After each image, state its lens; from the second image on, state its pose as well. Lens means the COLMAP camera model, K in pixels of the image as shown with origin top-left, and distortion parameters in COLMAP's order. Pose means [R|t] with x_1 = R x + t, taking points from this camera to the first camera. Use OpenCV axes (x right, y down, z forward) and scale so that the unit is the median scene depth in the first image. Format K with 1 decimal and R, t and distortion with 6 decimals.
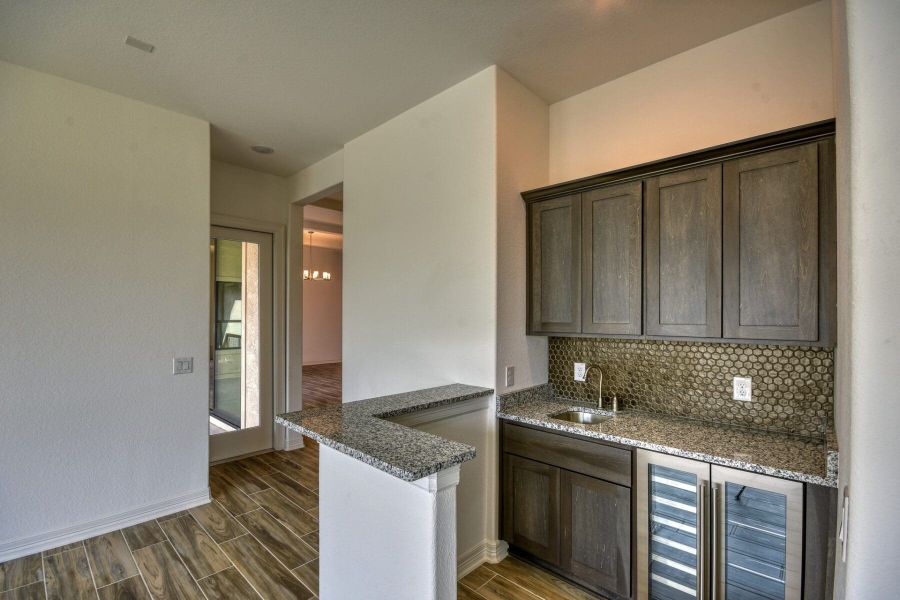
lens RADIAL K [[396.7, 0, 454.7], [0, 396.7, 313.3], [0, 0, 1]] dist [0.003430, -0.001199]
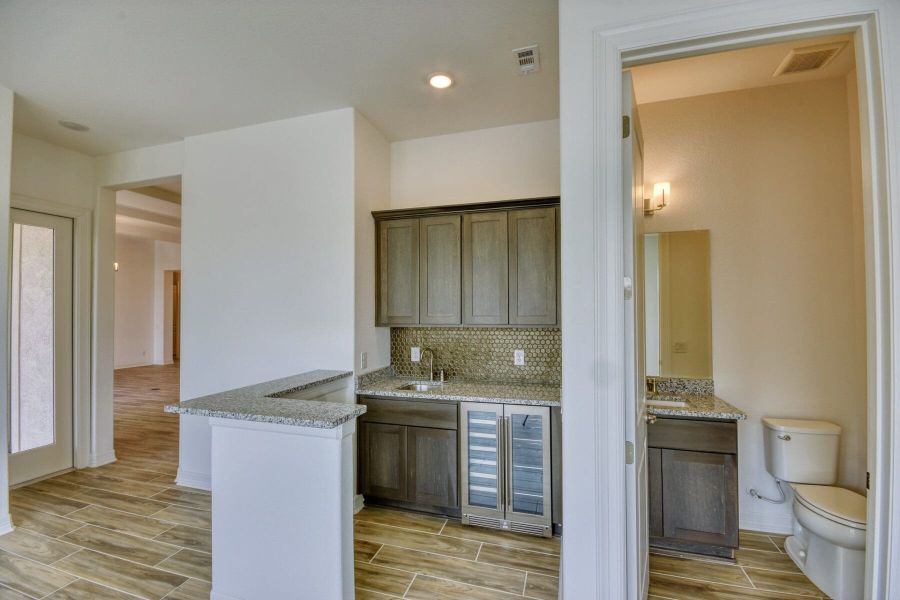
lens RADIAL K [[396.7, 0, 448.6], [0, 396.7, 303.5], [0, 0, 1]] dist [0.003430, -0.001199]
pose [[0.895414, 0.000813, 0.445234, -0.184432], [0.005158, 0.999912, -0.012200, -0.001169], [-0.445205, 0.013220, 0.895331, -0.230320]]
